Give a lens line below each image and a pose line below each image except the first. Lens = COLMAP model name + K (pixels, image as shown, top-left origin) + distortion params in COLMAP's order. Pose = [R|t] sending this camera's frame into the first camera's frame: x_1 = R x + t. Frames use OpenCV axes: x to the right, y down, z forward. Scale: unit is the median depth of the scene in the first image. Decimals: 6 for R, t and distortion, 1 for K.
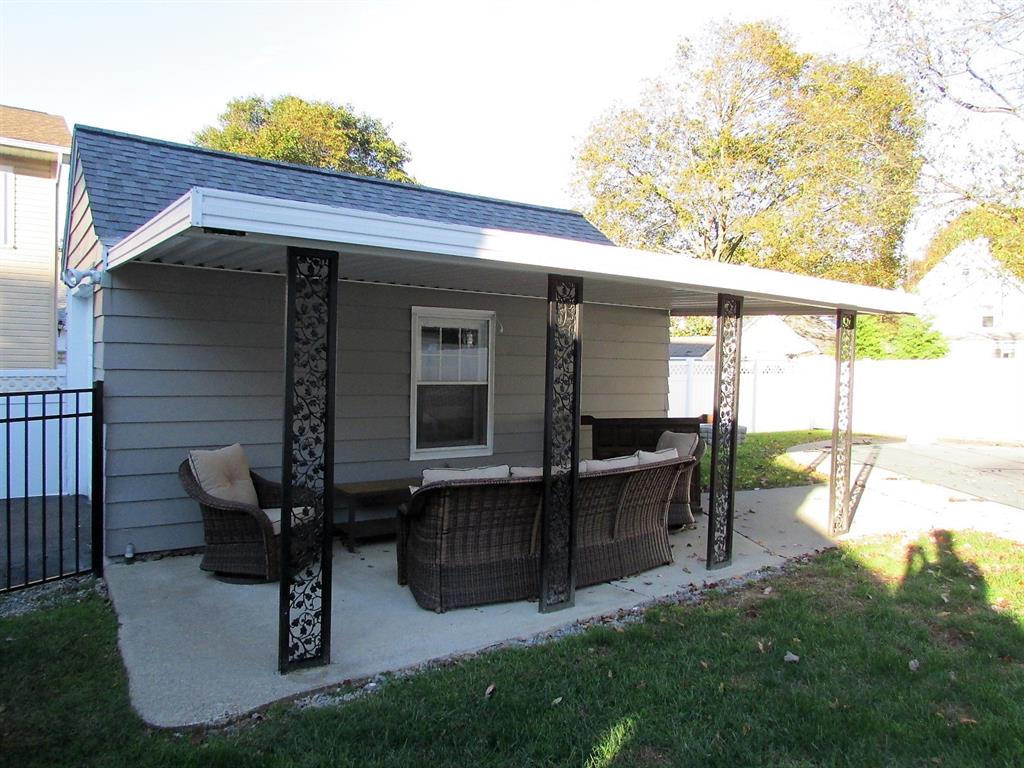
lens RADIAL K [[732.7, 0, 513.9], [0, 732.7, 384.9], [0, 0, 1]] dist [-0.025848, 0.005132]
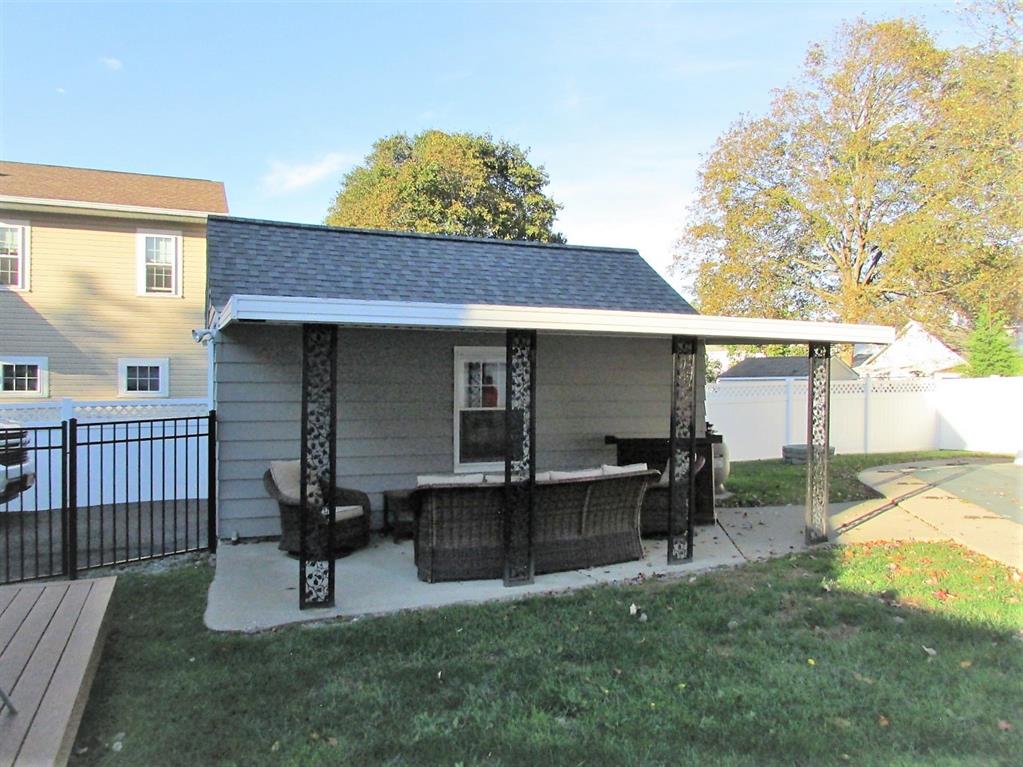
lens RADIAL K [[758.5, 0, 510.0], [0, 758.5, 381.5], [0, 0, 1]] dist [-0.039892, 0.002788]
pose [[0.976821, -0.014426, -0.213570, 0.287223], [0.008133, 0.999507, -0.030317, -0.012329], [0.213902, 0.027878, 0.976457, -0.279319]]
